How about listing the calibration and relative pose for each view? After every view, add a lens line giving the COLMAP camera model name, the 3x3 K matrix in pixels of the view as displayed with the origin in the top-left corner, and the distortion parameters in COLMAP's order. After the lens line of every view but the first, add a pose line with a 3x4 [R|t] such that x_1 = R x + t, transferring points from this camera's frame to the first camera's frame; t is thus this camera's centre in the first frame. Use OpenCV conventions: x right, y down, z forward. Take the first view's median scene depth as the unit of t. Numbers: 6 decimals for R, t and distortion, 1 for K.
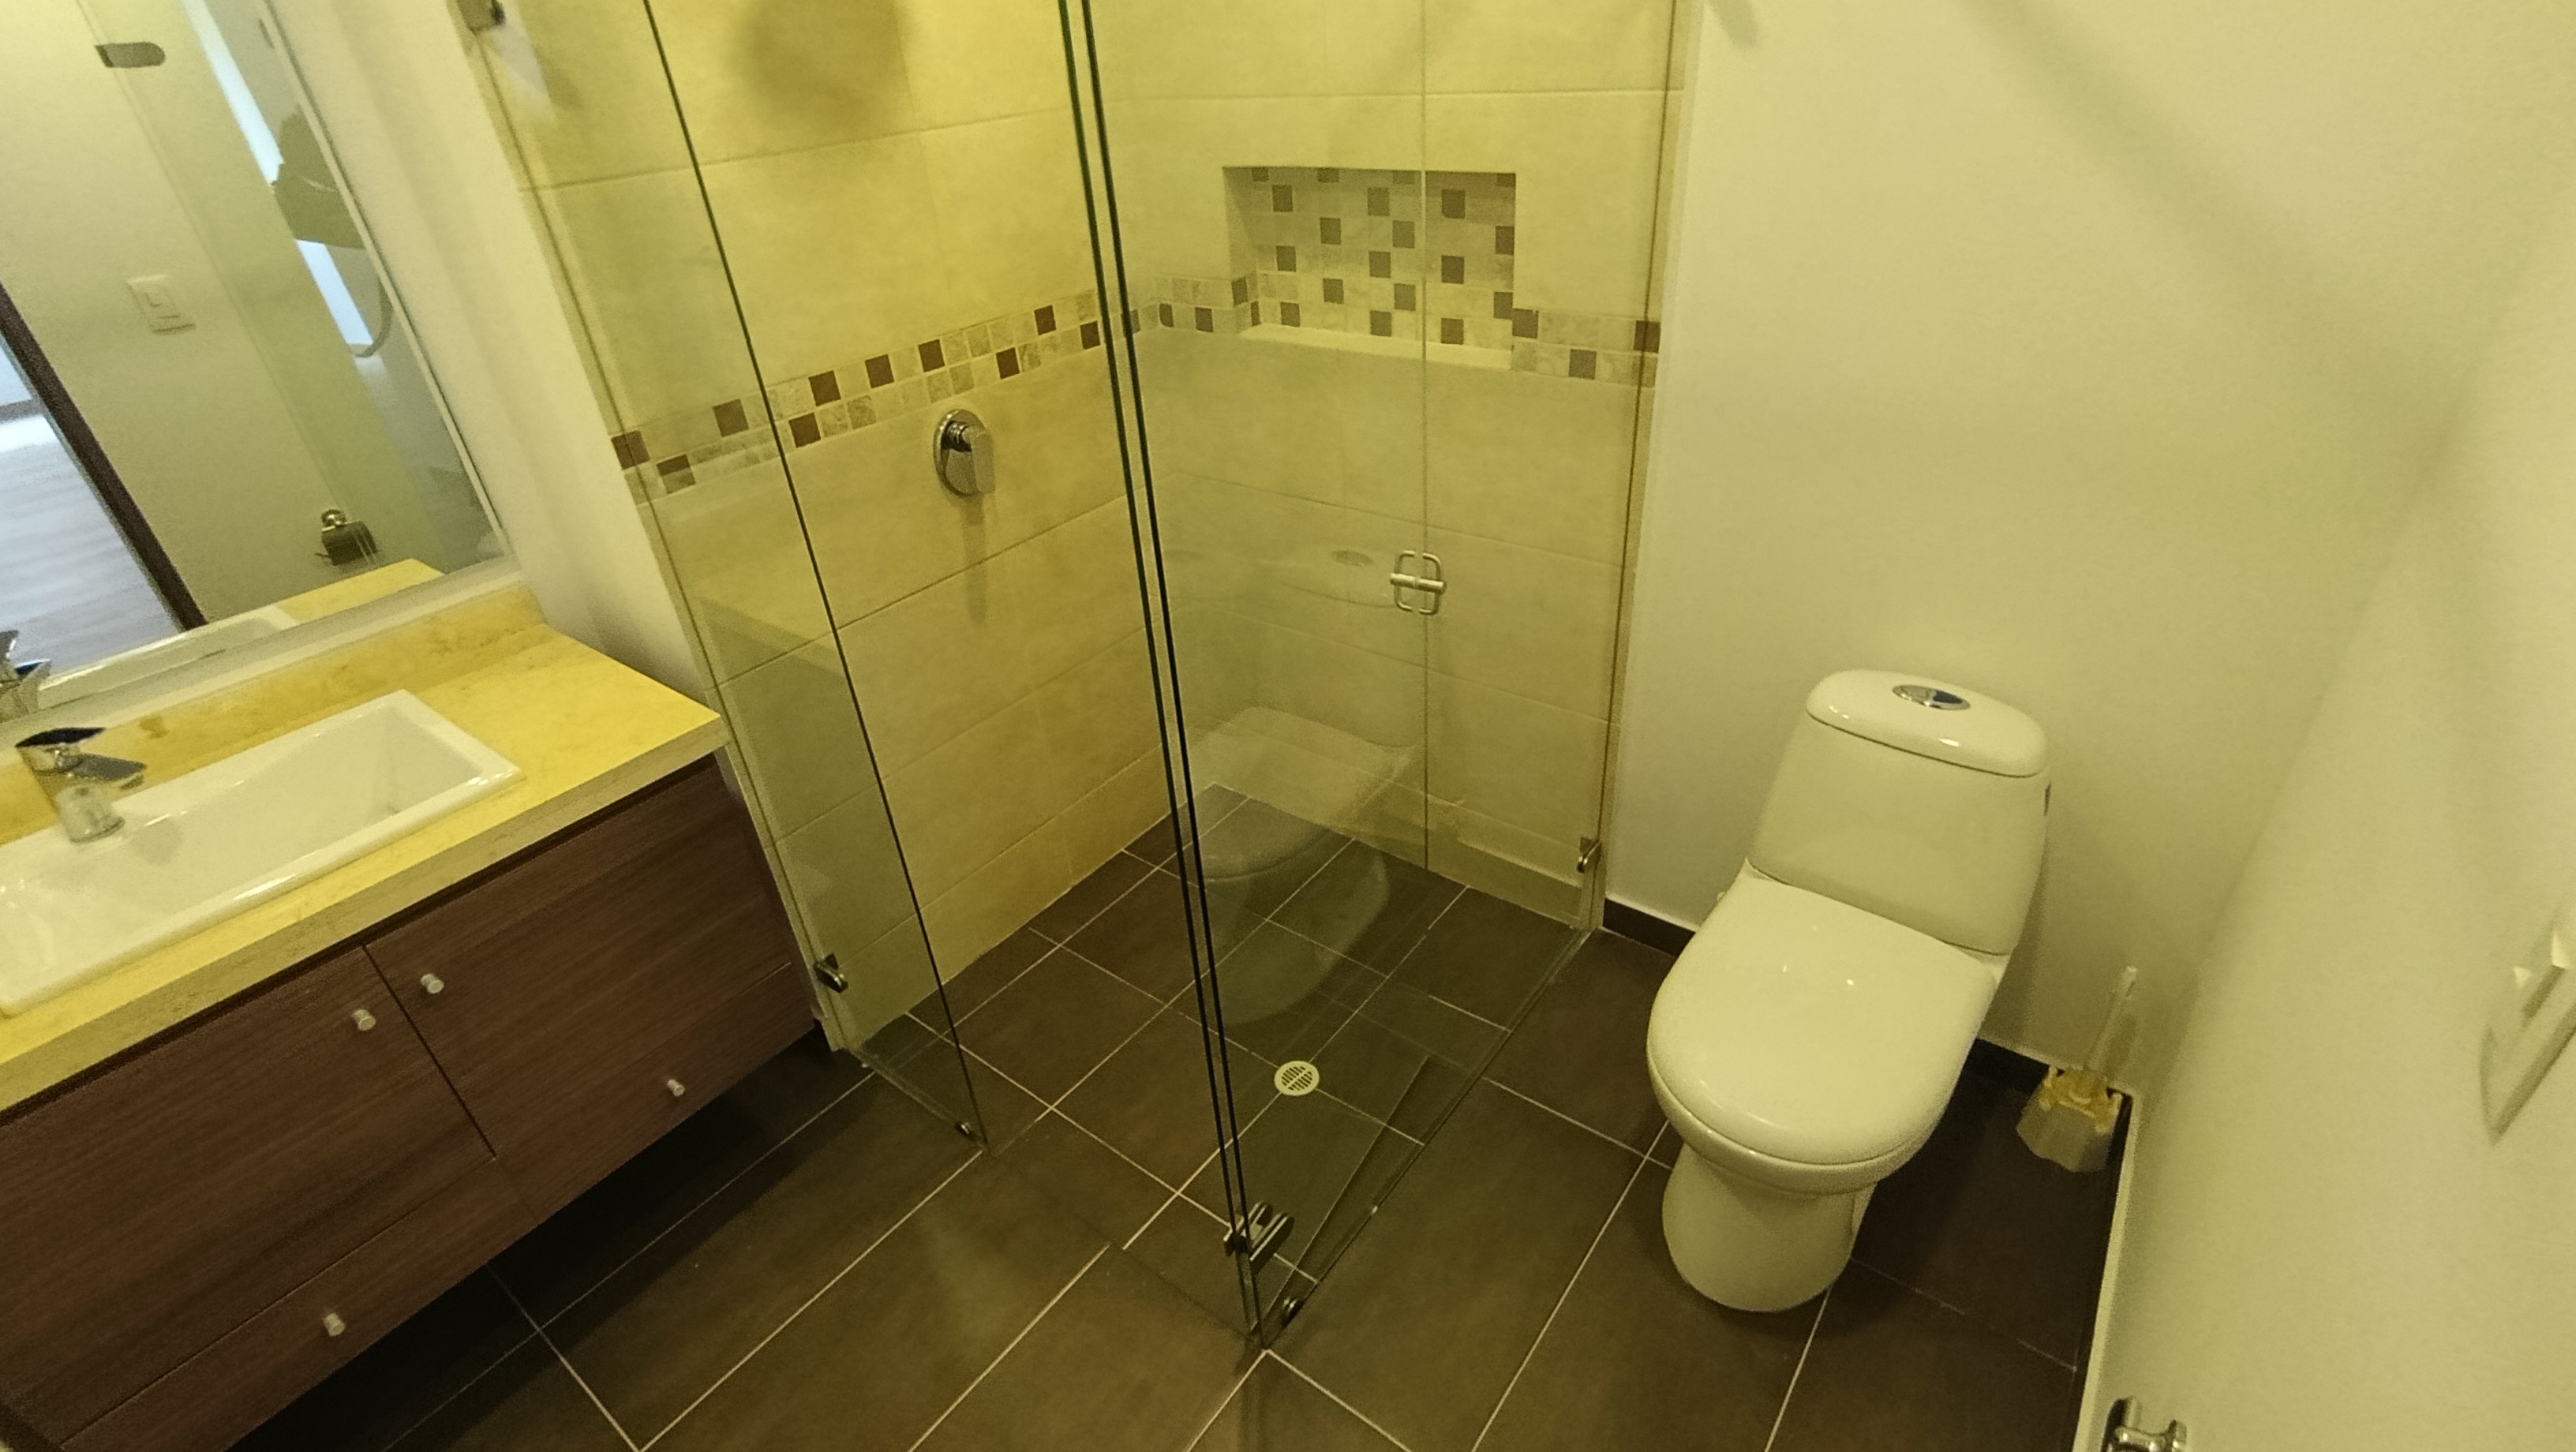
lens RADIAL K [[1180.0, 0, 1288.1], [0, 1180.0, 726.7], [0, 0, 1]] dist [-0.011410, 0.008588]
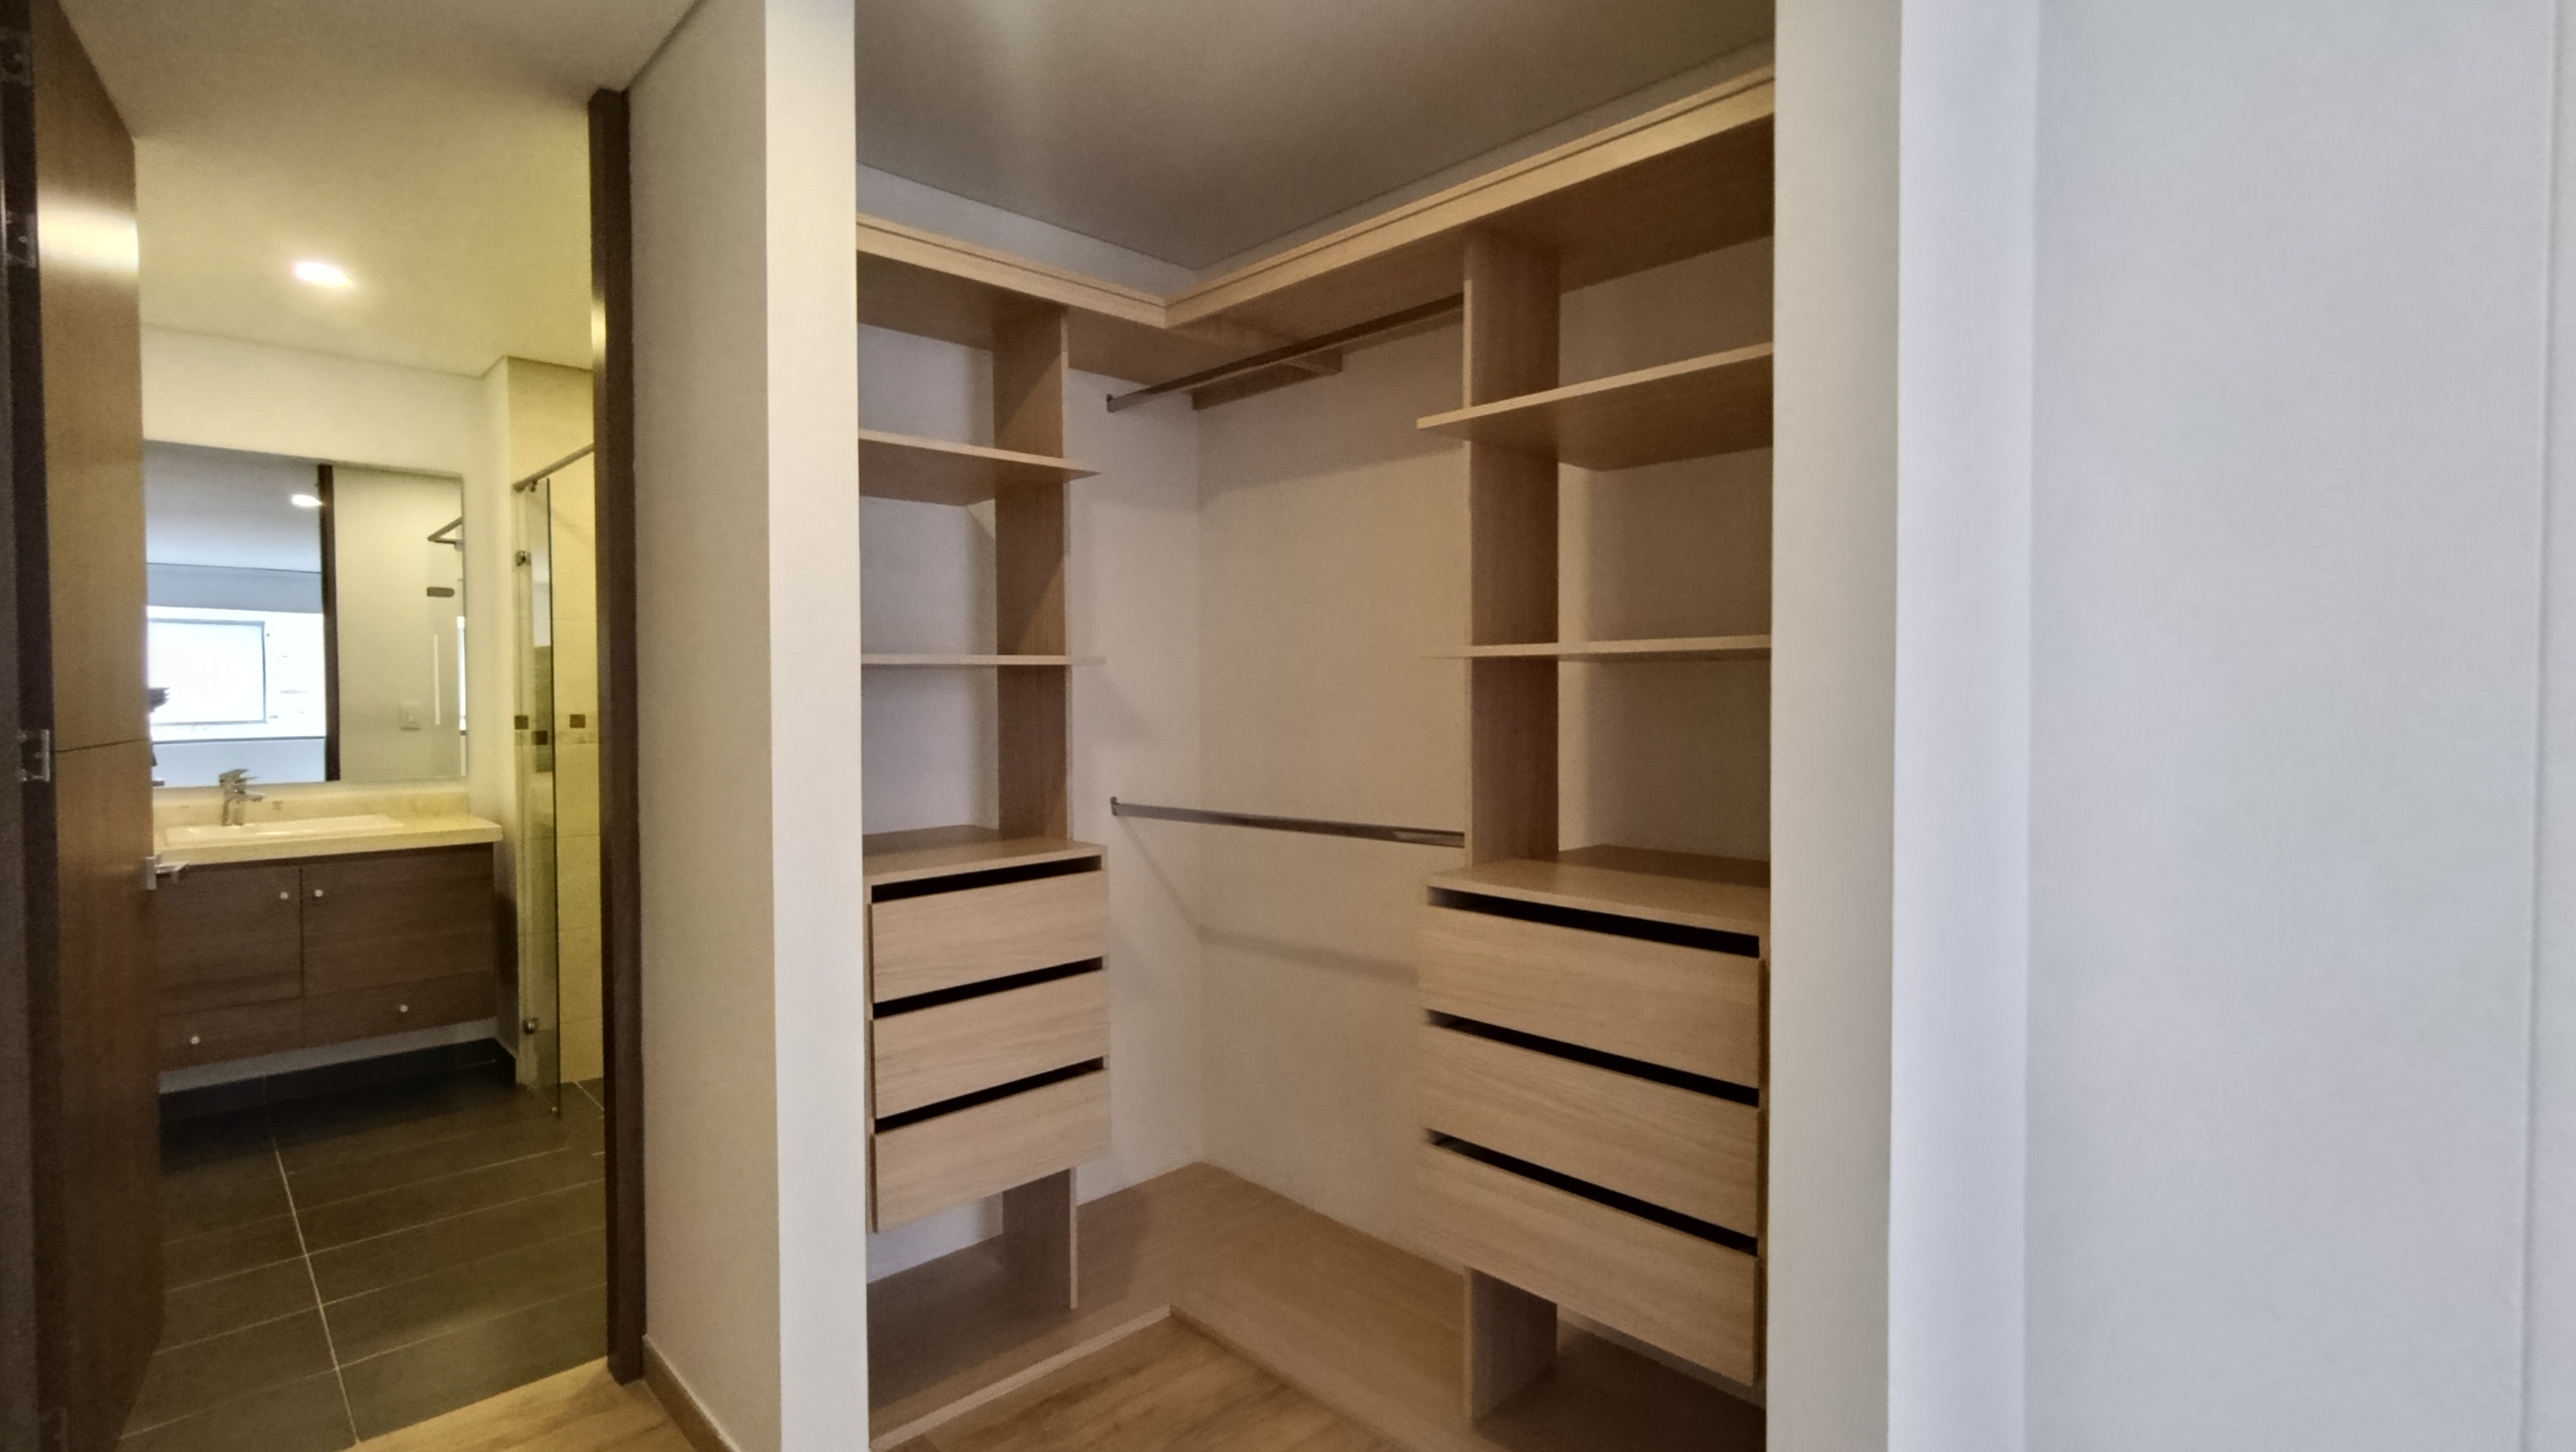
lens RADIAL K [[1180.0, 0, 1260.0], [0, 1180.0, 716.5], [0, 0, 1]] dist [-0.011410, 0.008588]
pose [[0.984658, 0.056899, -0.164960, 1.119817], [-0.131416, 0.863736, -0.486508, 0.618225], [0.114800, 0.500722, 0.857962, -0.723627]]
